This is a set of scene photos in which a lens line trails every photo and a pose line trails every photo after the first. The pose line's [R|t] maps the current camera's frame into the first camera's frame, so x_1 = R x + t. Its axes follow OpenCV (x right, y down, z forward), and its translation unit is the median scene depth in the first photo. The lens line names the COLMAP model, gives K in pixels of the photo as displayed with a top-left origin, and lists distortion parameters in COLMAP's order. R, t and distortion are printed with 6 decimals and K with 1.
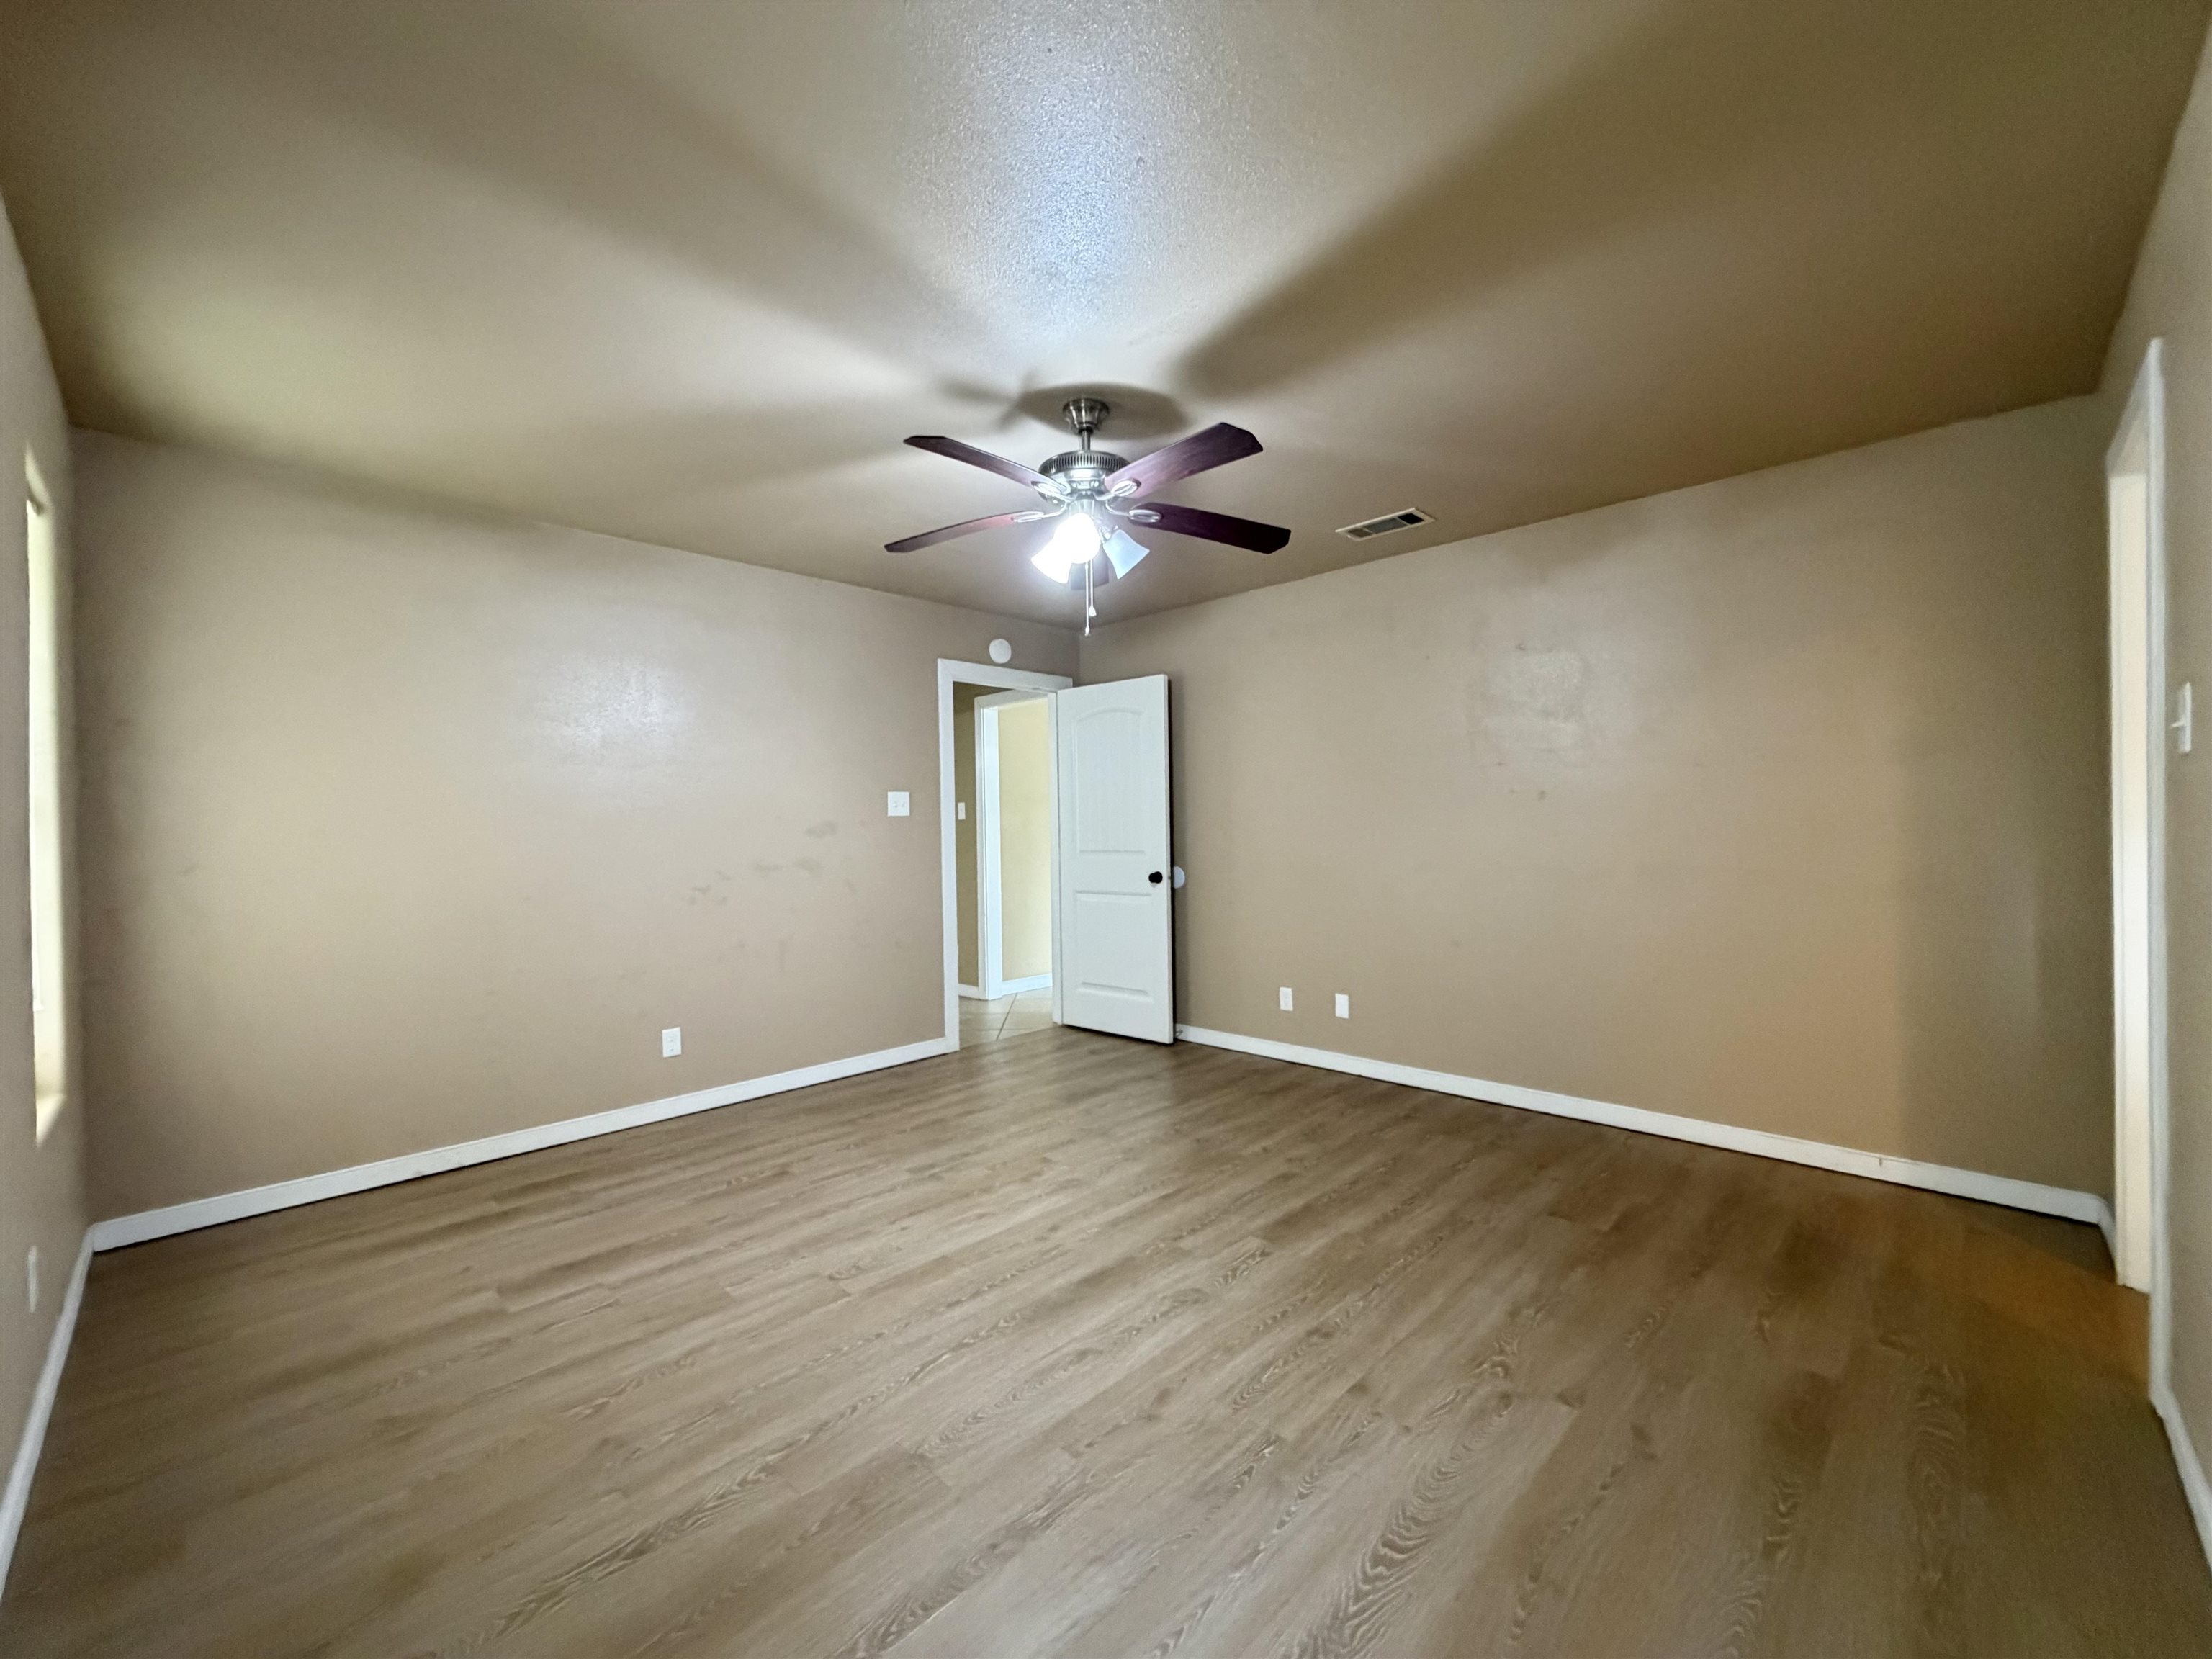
lens RADIAL K [[883.1, 0, 1095.4], [0, 883.1, 837.4], [0, 0, 1]] dist [-0.001329, 0.000580]
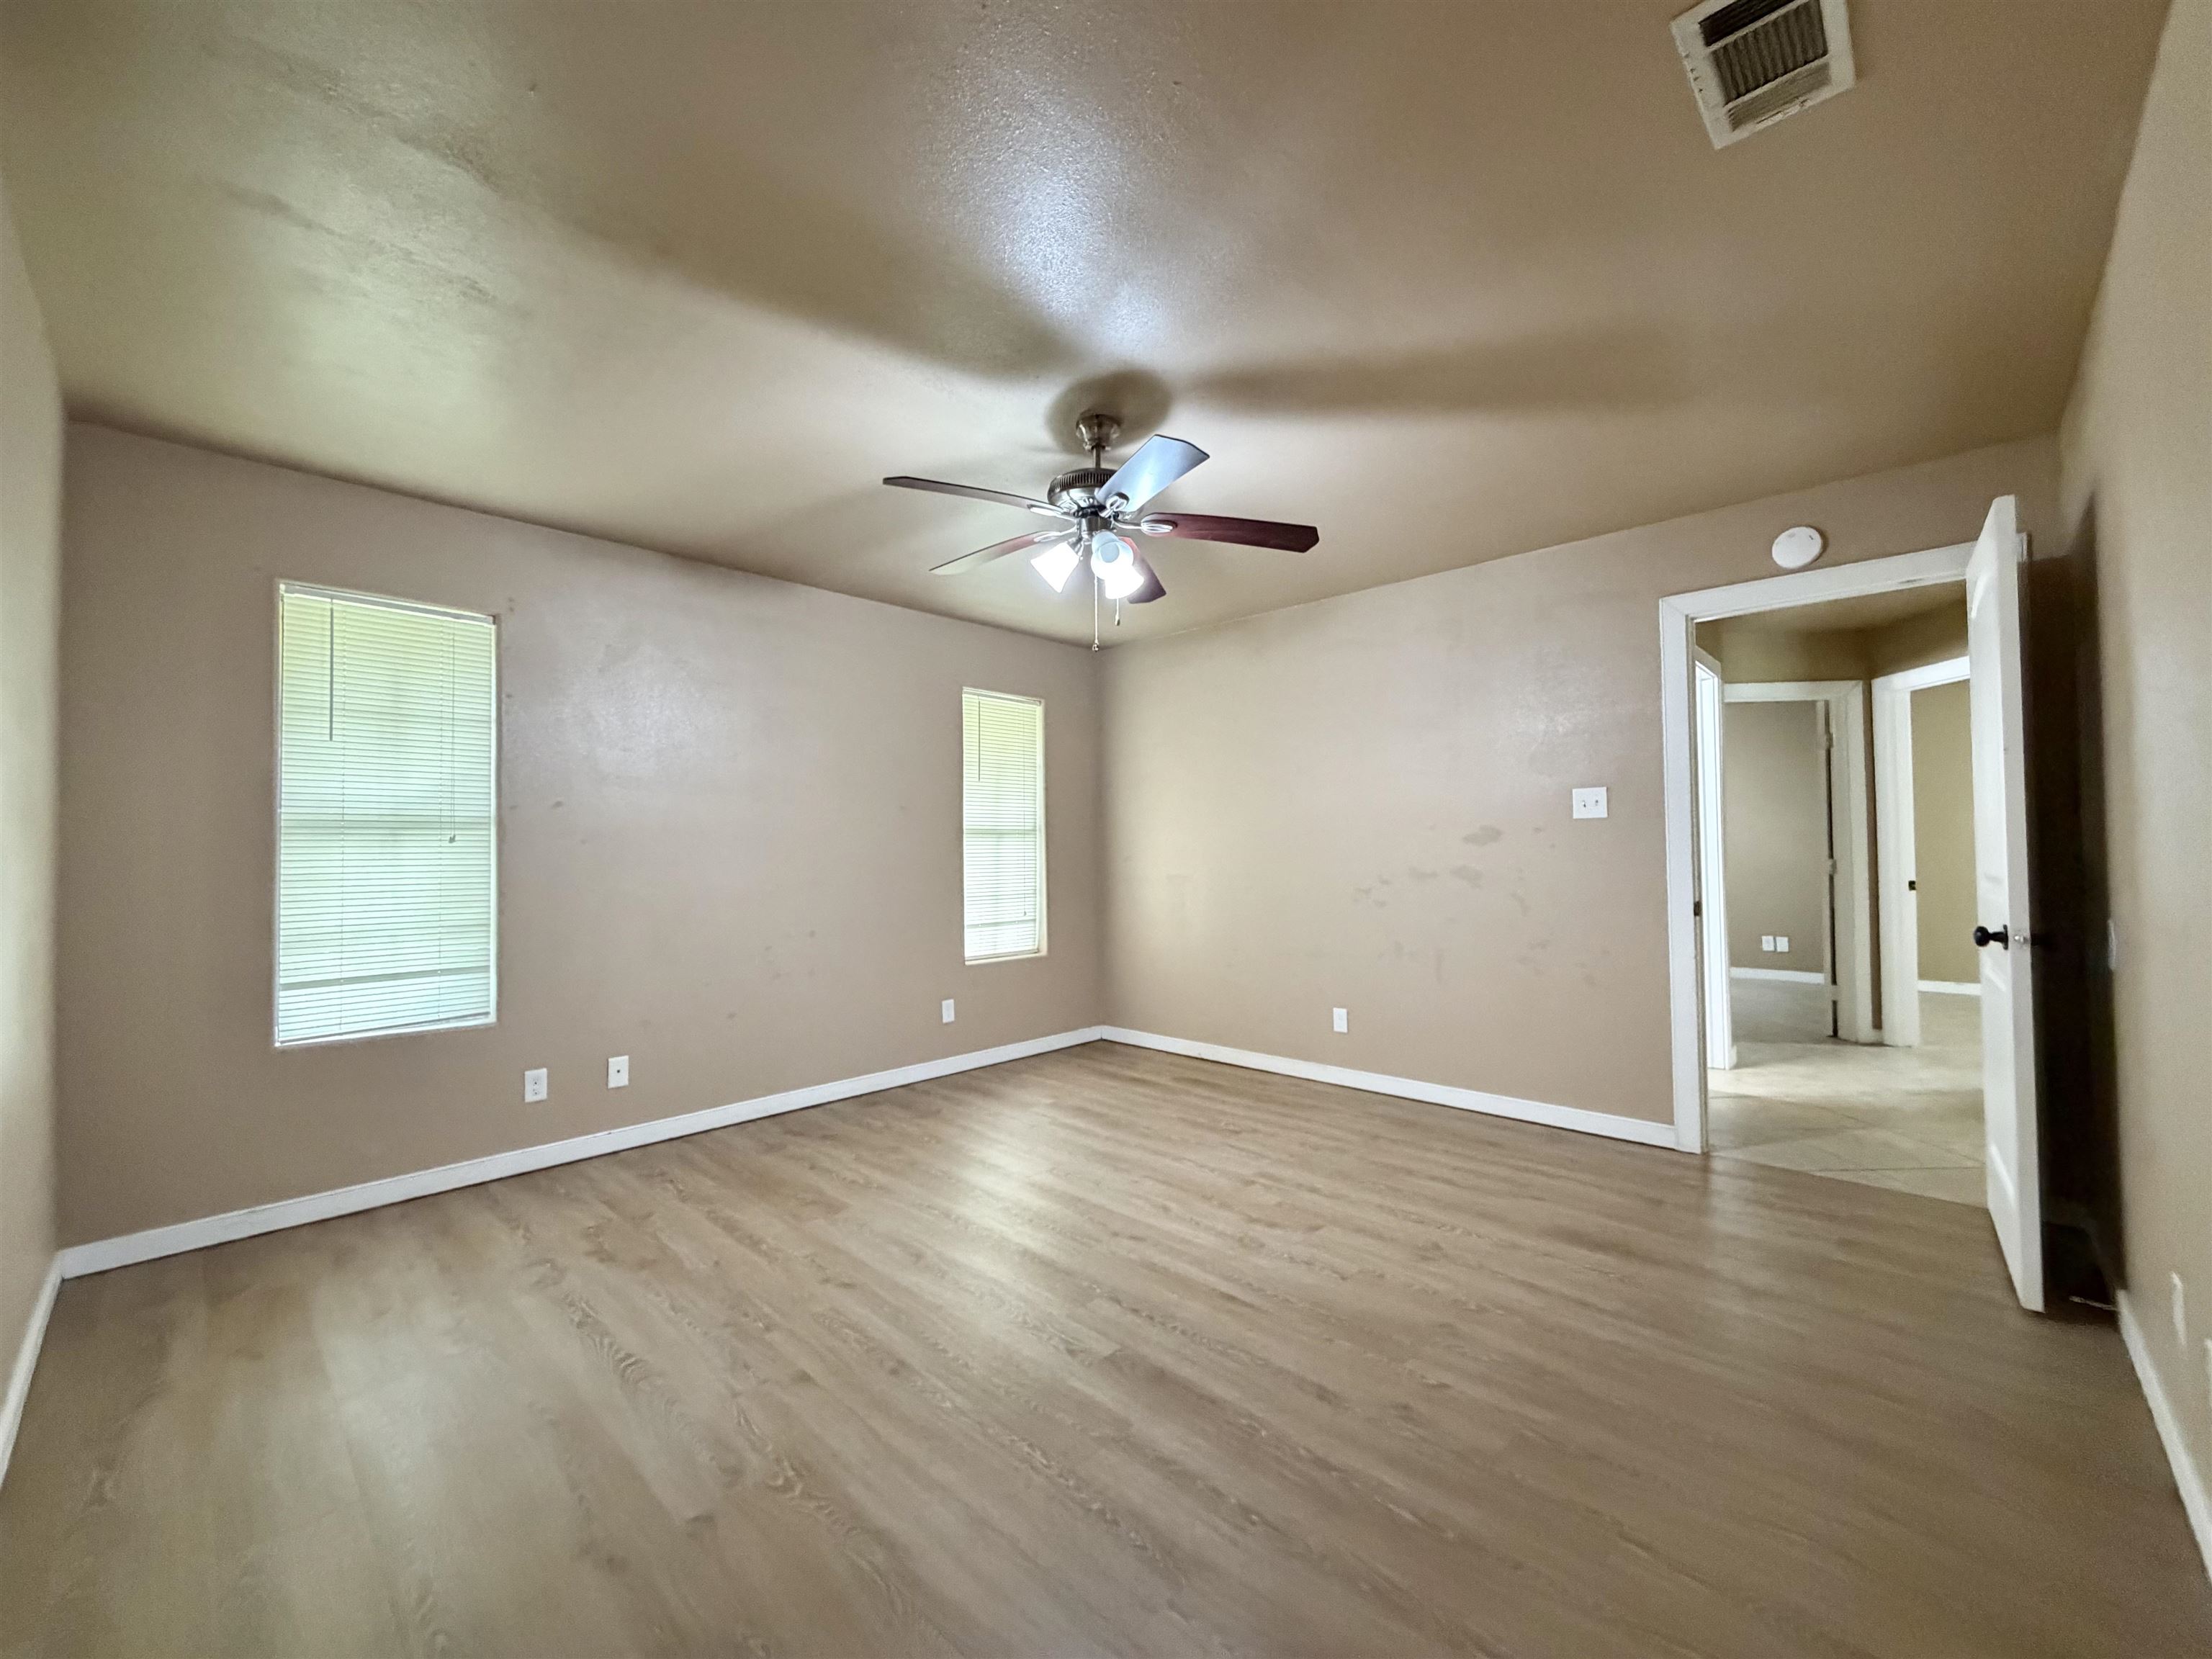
lens RADIAL K [[883.1, 0, 1104.9], [0, 883.1, 833.9], [0, 0, 1]] dist [-0.001329, 0.000580]
pose [[0.013194, -0.003453, -0.999907, 0.855391], [0.001170, 0.999993, -0.003438, -0.012361], [0.999912, -0.001124, 0.013198, 0.848379]]
